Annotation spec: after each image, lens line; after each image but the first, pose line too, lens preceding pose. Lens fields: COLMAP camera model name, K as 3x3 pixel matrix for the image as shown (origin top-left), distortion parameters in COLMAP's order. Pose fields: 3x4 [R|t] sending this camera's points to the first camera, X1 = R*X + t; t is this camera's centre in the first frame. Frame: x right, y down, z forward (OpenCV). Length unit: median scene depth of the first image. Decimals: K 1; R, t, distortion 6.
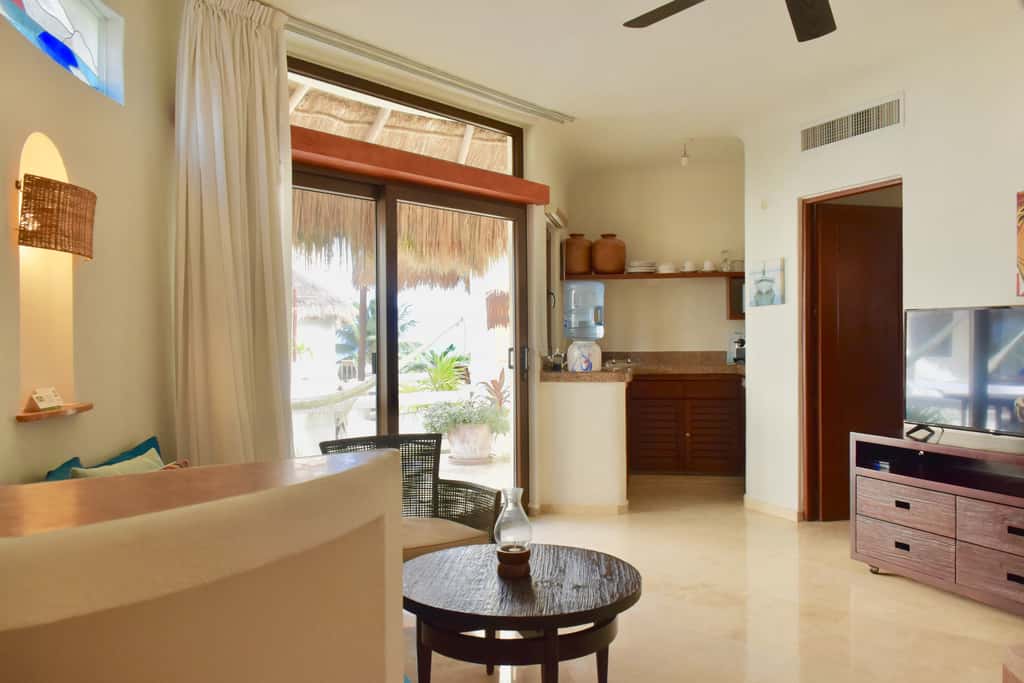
lens RADIAL K [[797.3, 0, 508.6], [0, 797.3, 345.4], [0, 0, 1]] dist [-0.009773, -0.011526]
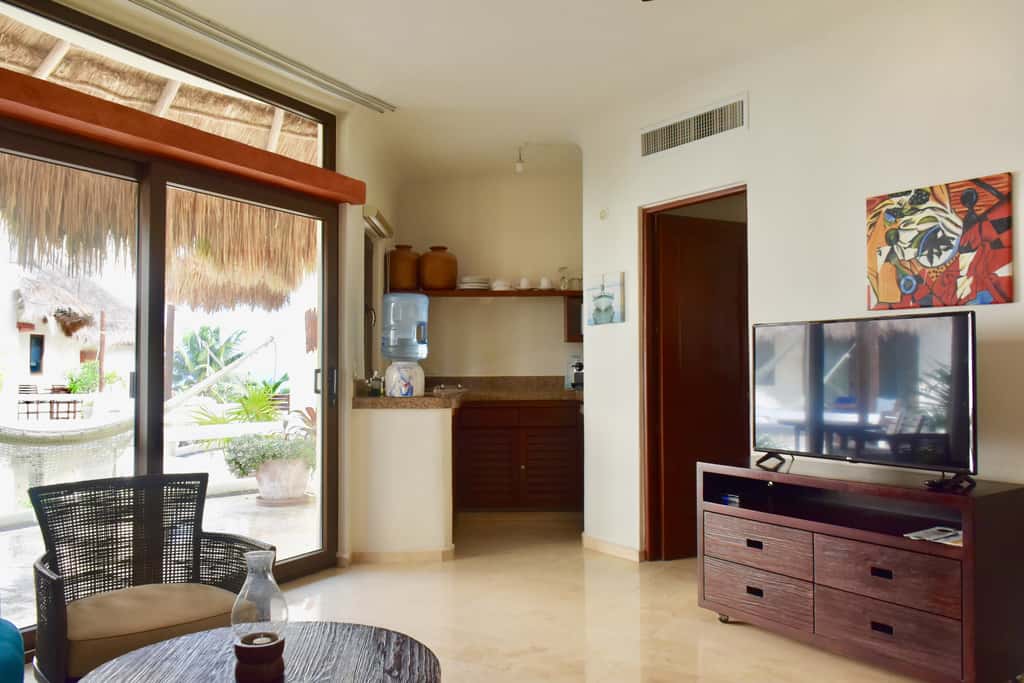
lens RADIAL K [[797.3, 0, 511.7], [0, 797.3, 346.2], [0, 0, 1]] dist [-0.009773, -0.011526]
pose [[0.980775, 0.010745, 0.194845, 0.040745], [-0.003111, 0.999217, -0.039443, 0.012227], [-0.195116, 0.038079, 0.980041, 0.127216]]
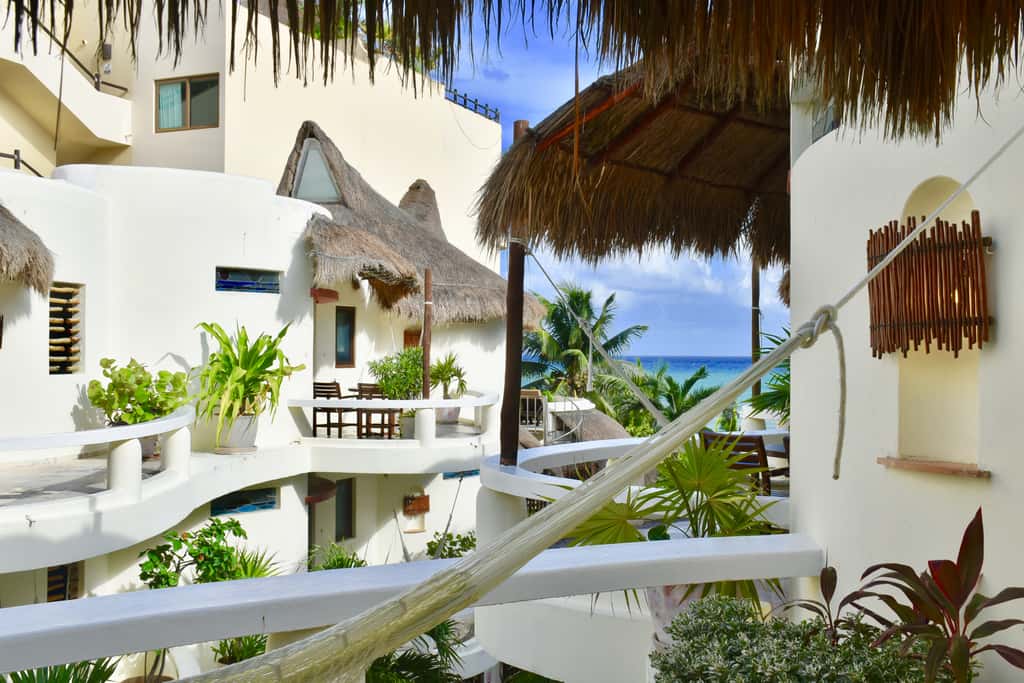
lens RADIAL K [[1098.8, 0, 505.0], [0, 1098.8, 340.0], [0, 0, 1]] dist [-0.049292, 0.000000]
pose [[0.971883, 0.009705, -0.235264, -0.119497], [-0.013254, 0.999821, -0.013510, -0.038417], [0.235091, 0.016248, 0.971838, 0.998984]]
